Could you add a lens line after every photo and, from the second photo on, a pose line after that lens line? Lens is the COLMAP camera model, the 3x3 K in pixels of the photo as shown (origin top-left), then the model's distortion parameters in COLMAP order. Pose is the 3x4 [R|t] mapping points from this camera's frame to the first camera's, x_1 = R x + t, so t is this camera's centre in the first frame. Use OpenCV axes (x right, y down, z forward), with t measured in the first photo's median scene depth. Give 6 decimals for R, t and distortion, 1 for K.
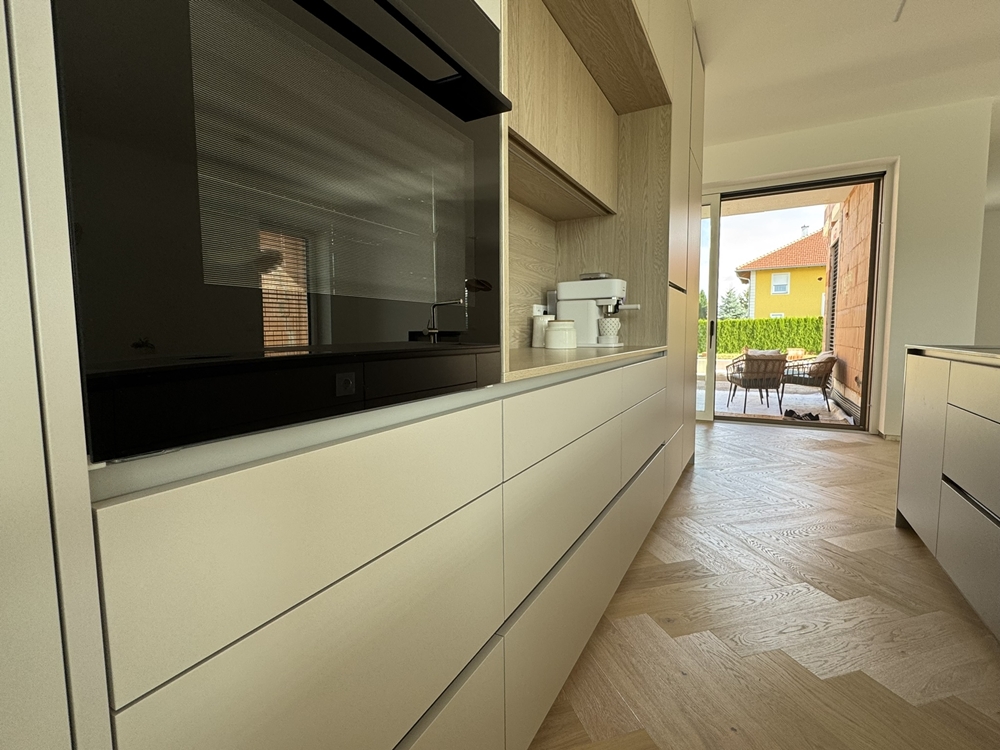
lens RADIAL K [[478.6, 0, 496.7], [0, 478.6, 373.9], [0, 0, 1]] dist [-0.002721, 0.000494]
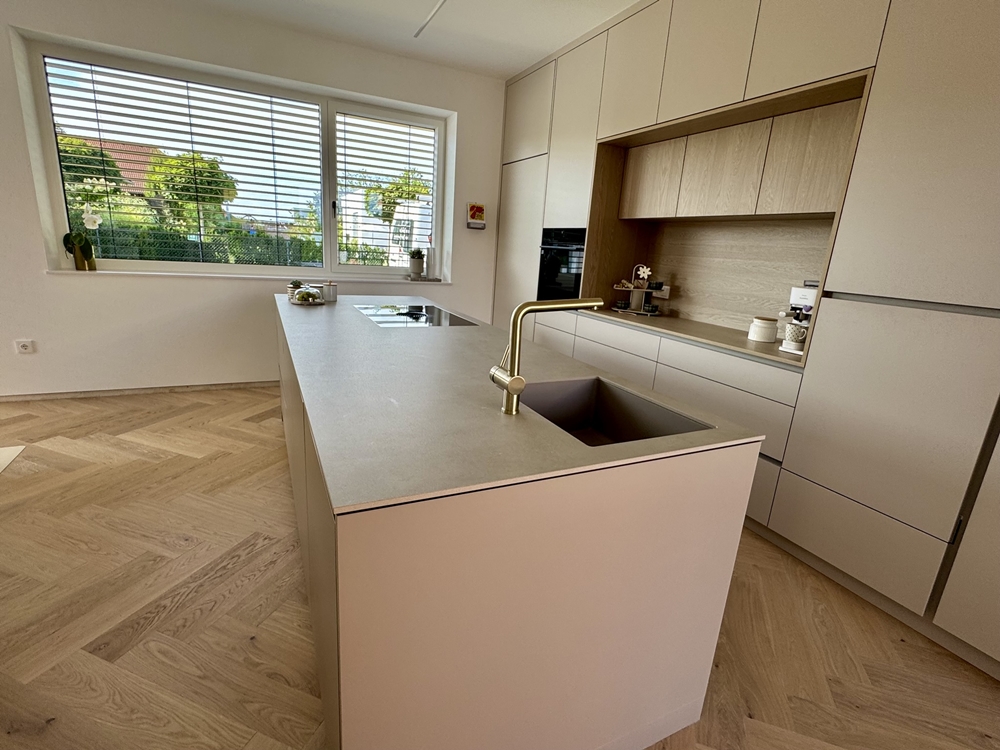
lens RADIAL K [[478.6, 0, 497.1], [0, 478.6, 372.5], [0, 0, 1]] dist [-0.002721, 0.000494]
pose [[-0.576277, 0.178672, -0.797484, 1.082616], [-0.130710, 0.943097, 0.305750, -0.185598], [0.806734, 0.280436, -0.520131, 0.776707]]
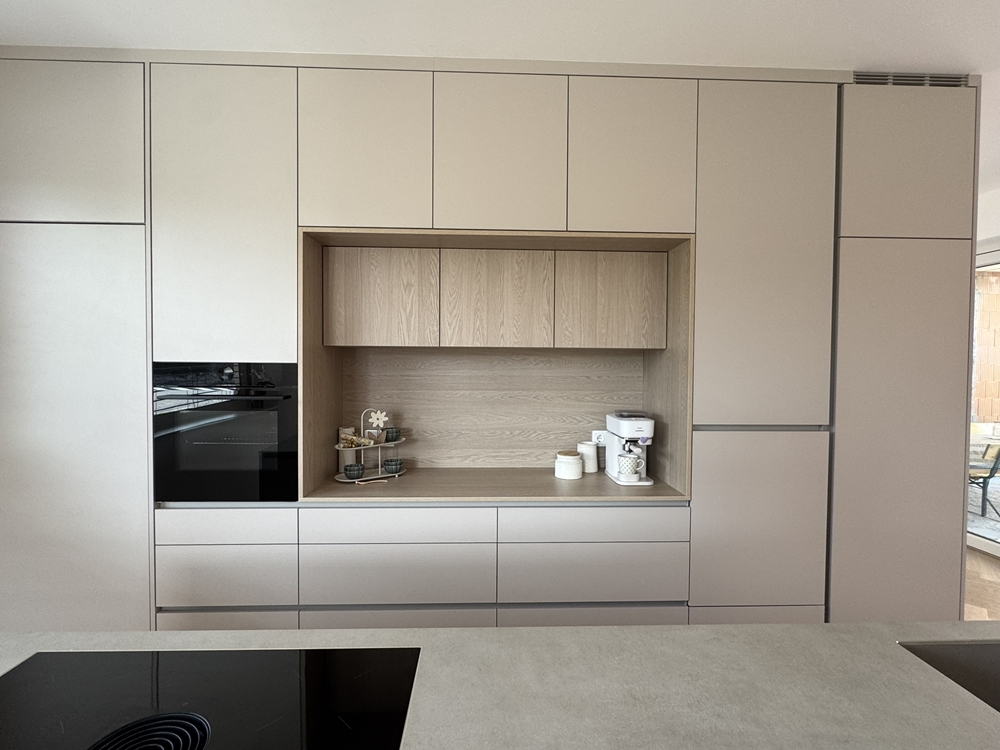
lens RADIAL K [[478.6, 0, 498.1], [0, 478.6, 373.6], [0, 0, 1]] dist [-0.002721, 0.000494]
pose [[0.514981, 0.033014, -0.856566, 0.721557], [-0.085207, 0.996281, -0.012829, -0.190275], [0.852956, 0.079592, 0.515879, 0.160234]]
